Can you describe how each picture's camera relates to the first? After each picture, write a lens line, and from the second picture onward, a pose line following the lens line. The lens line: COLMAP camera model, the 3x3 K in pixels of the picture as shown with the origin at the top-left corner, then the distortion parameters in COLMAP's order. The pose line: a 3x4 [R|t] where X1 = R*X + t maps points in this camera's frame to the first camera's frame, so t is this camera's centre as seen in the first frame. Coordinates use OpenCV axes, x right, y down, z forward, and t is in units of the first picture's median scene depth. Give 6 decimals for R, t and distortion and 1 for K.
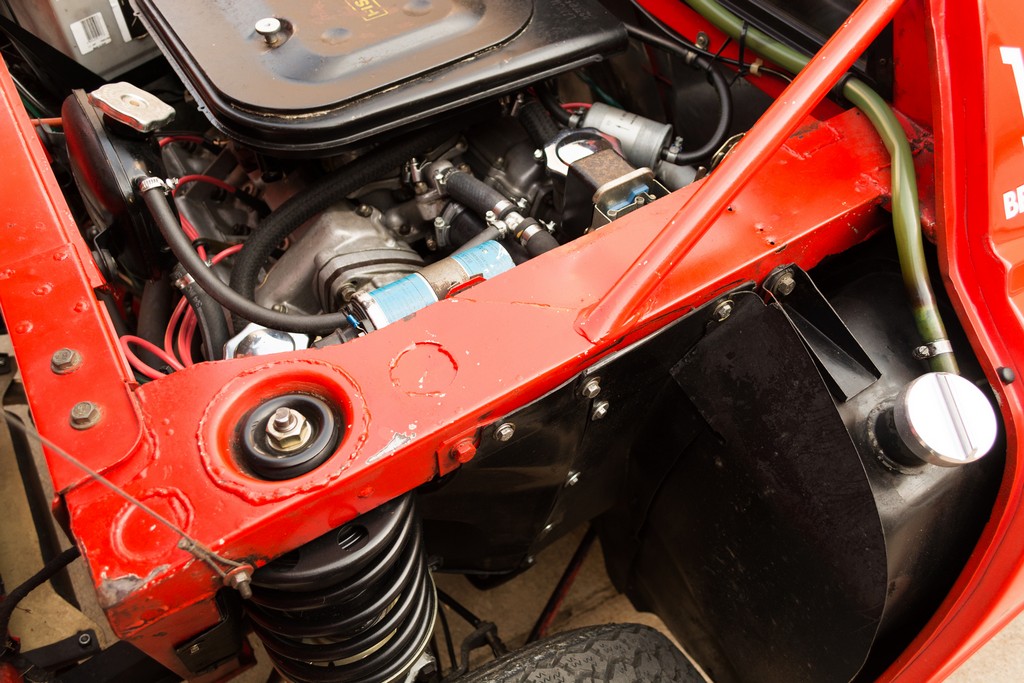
lens RADIAL K [[772.3, 0, 512.0], [0, 772.3, 341.5], [0, 0, 1]] dist [-0.007346, -0.003932]
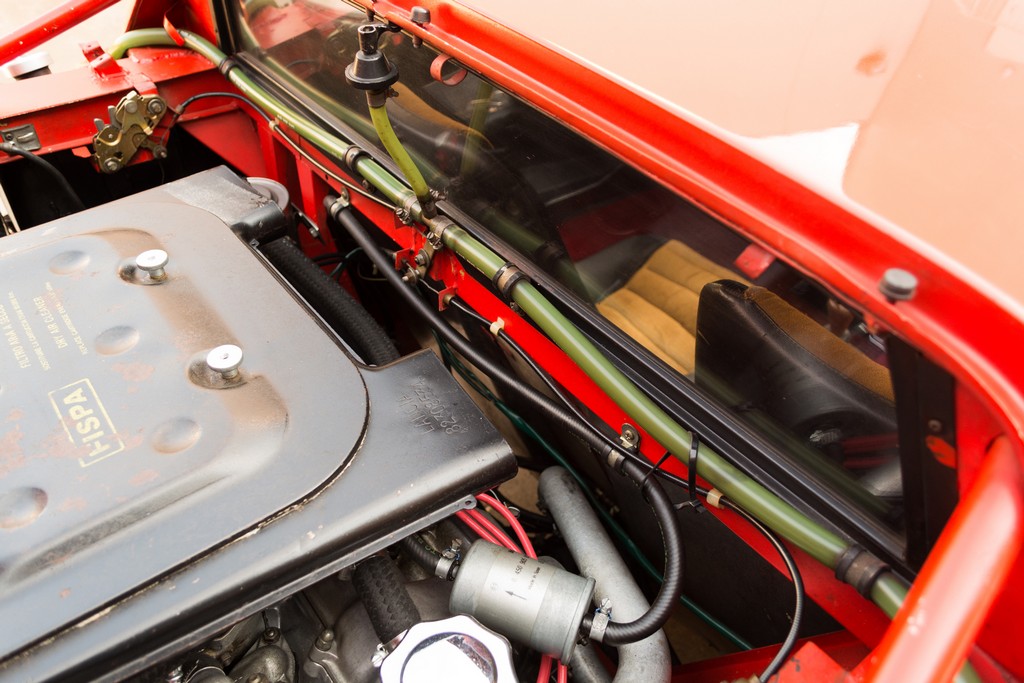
lens RADIAL K [[772.3, 0, 512.0], [0, 772.3, 341.5], [0, 0, 1]] dist [-0.007346, -0.003932]
pose [[0.996704, -0.033530, 0.073868, 0.102271], [0.048063, 0.977635, -0.204744, -0.358160], [-0.065351, 0.207620, 0.976024, 0.351806]]
